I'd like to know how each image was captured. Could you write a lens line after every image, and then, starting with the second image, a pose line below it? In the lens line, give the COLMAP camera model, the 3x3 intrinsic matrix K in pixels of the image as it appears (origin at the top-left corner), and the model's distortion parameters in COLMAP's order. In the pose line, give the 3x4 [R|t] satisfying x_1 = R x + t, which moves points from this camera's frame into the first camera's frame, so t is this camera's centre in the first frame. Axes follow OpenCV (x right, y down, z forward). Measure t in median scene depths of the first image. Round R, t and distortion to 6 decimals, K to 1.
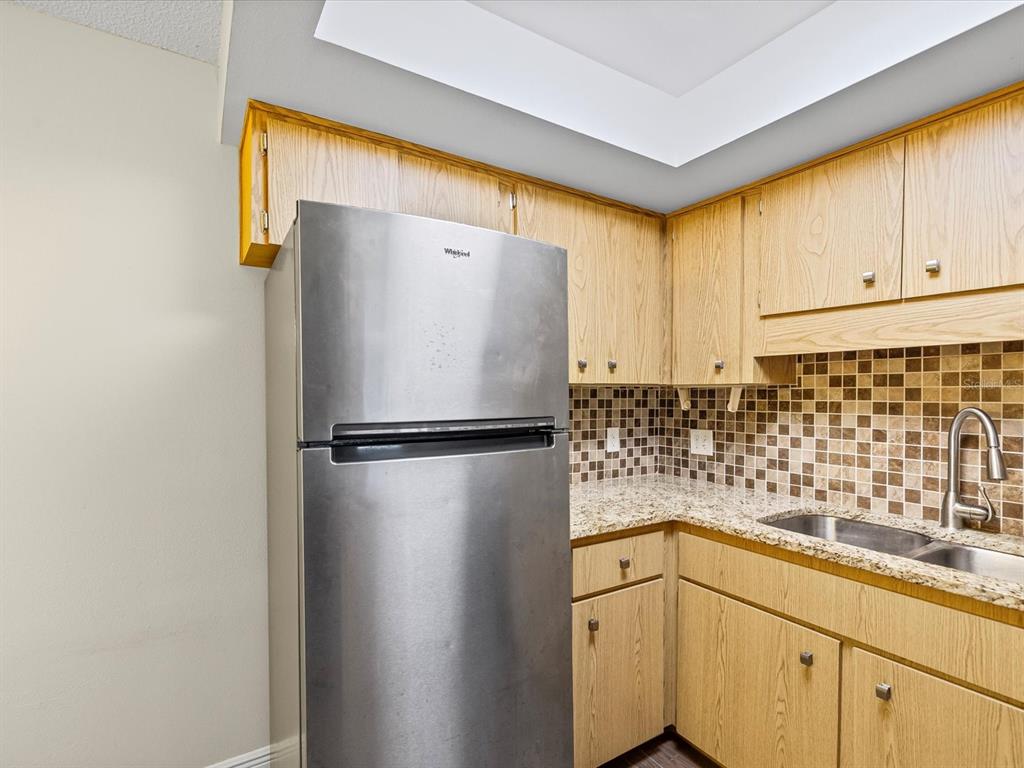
lens RADIAL K [[494.6, 0, 512.0], [0, 494.6, 384.0], [0, 0, 1]] dist [-0.000234, 0.000116]
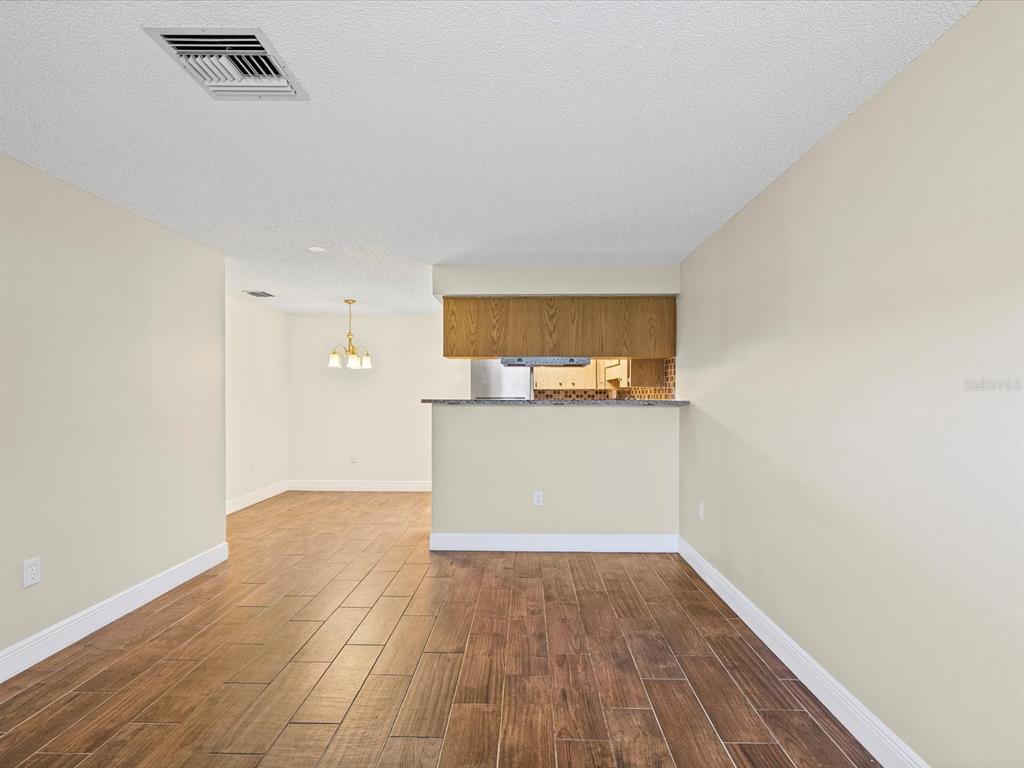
lens RADIAL K [[494.6, 0, 512.0], [0, 494.6, 384.0], [0, 0, 1]] dist [-0.000234, 0.000116]
pose [[0.843323, -0.004761, -0.537385, 1.747444], [0.003736, 0.999989, -0.002997, -0.028292], [0.537393, 0.000520, 0.843332, -2.078337]]
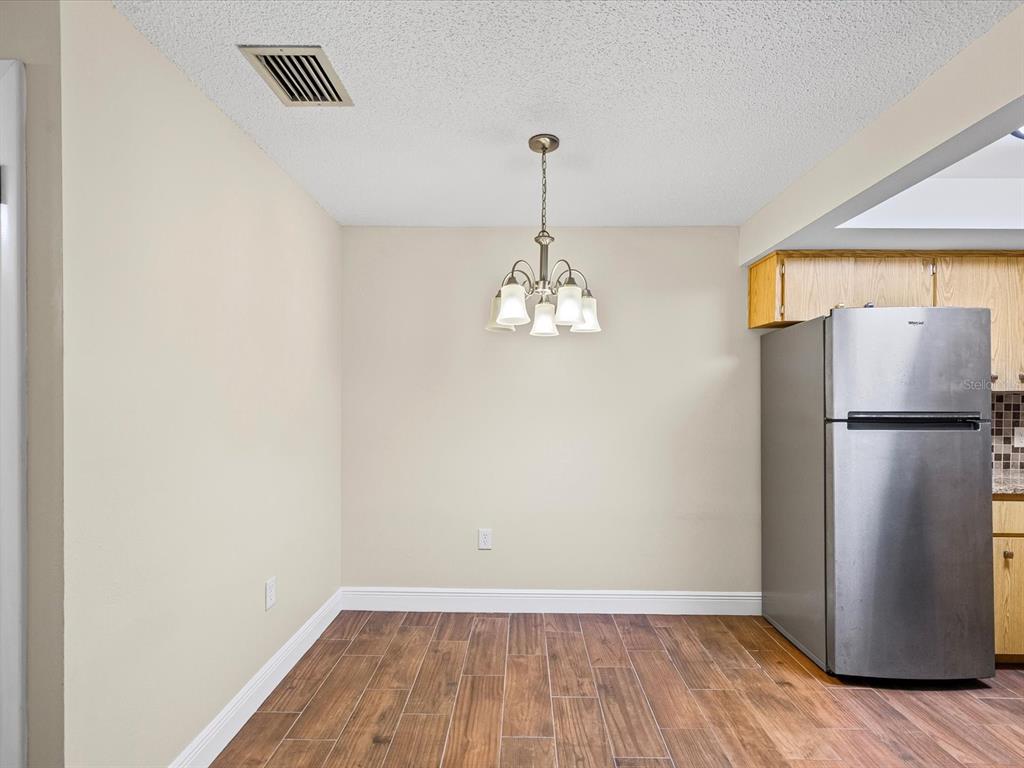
lens RADIAL K [[495.1, 0, 511.9], [0, 495.1, 396.4], [0, 0, 1]] dist [0.001679, 0.000235]
pose [[0.841588, 0.001327, -0.540118, -0.259780], [0.005462, 0.999925, 0.010967, -0.009620], [0.540092, -0.012180, 0.841518, -0.956141]]
